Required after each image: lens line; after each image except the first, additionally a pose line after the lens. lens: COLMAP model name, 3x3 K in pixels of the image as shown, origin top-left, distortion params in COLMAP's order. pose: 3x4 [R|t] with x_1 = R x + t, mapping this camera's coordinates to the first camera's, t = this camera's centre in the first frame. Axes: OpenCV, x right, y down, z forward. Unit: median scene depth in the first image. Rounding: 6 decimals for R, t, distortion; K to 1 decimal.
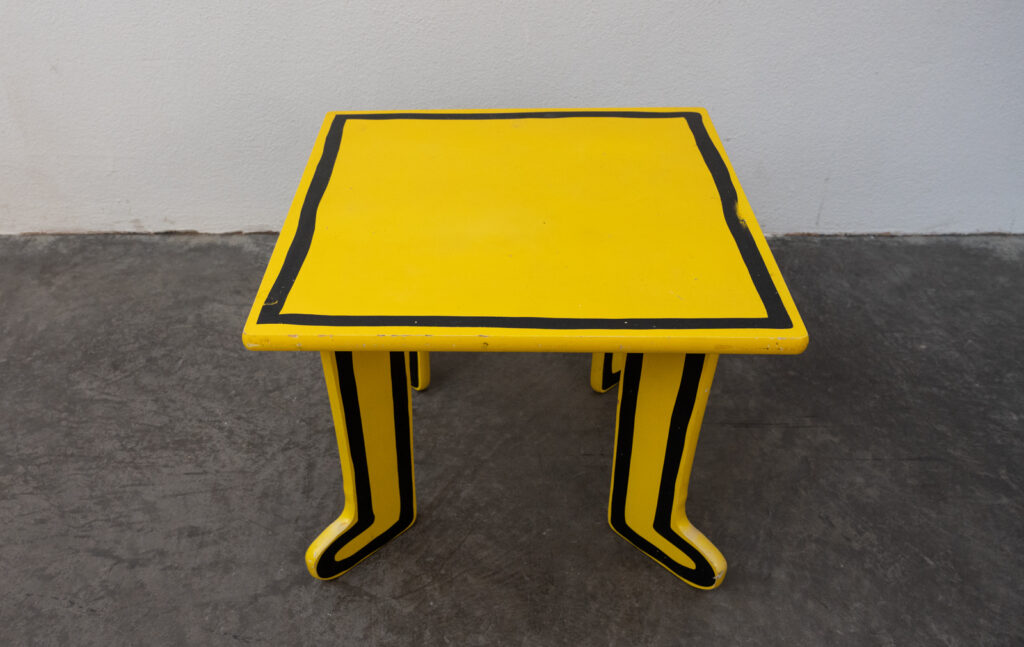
lens RADIAL K [[897.0, 0, 445.4], [0, 897.0, 353.4], [0, 0, 1]] dist [-0.007553, -0.000845]
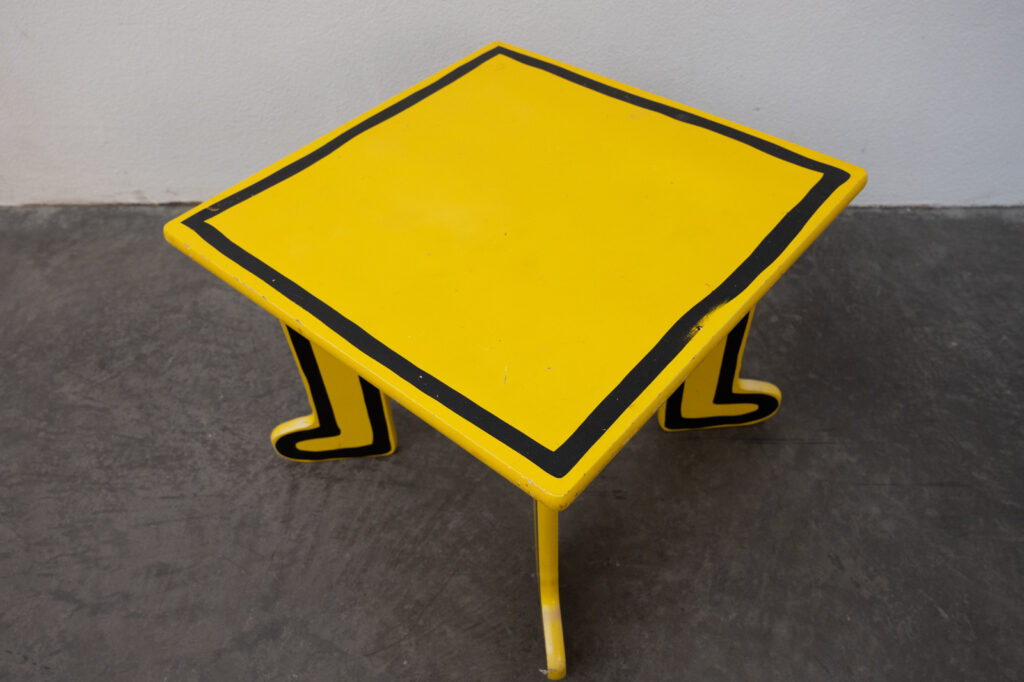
lens RADIAL K [[803.8, 0, 516.7], [0, 803.8, 348.0], [0, 0, 1]] dist [-0.009939, 0.002768]
pose [[0.999967, -0.002074, -0.007827, 0.090037], [0.003104, 0.990972, 0.134030, -0.131792], [0.007478, -0.134050, 0.990946, 0.179838]]
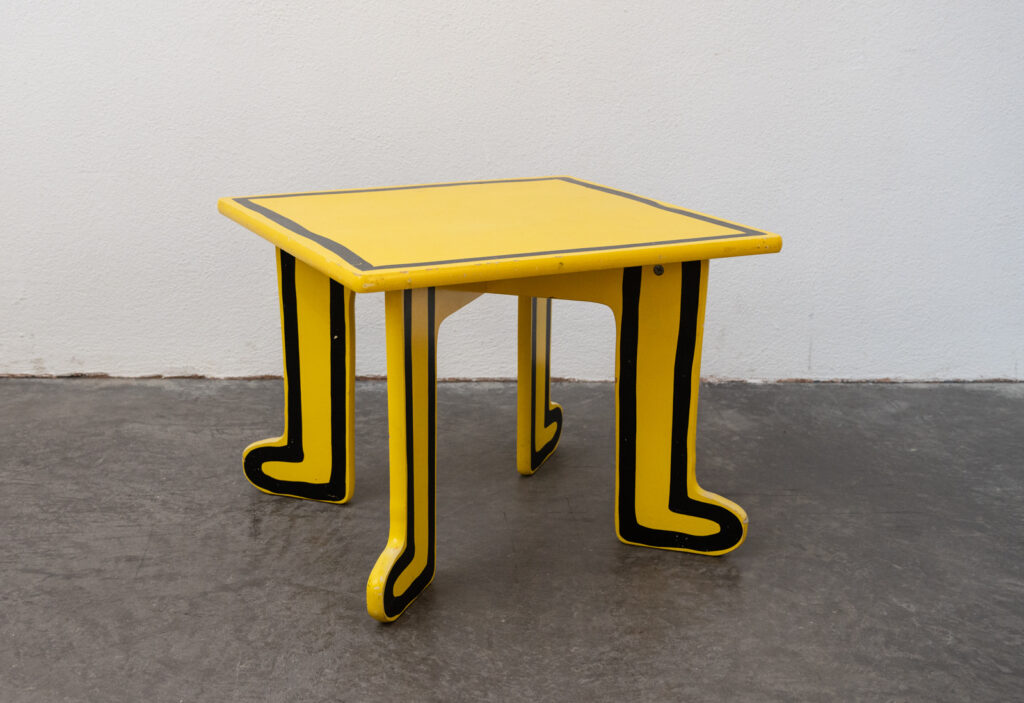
lens RADIAL K [[1483.0, 0, 503.9], [0, 1483.0, 354.4], [0, 0, 1]] dist [-0.011504, 0.000000]
pose [[0.996095, 0.017608, 0.086519, -0.031461], [0.016799, 0.924218, -0.381496, 0.541464], [-0.086680, 0.381459, 0.920313, -0.476201]]
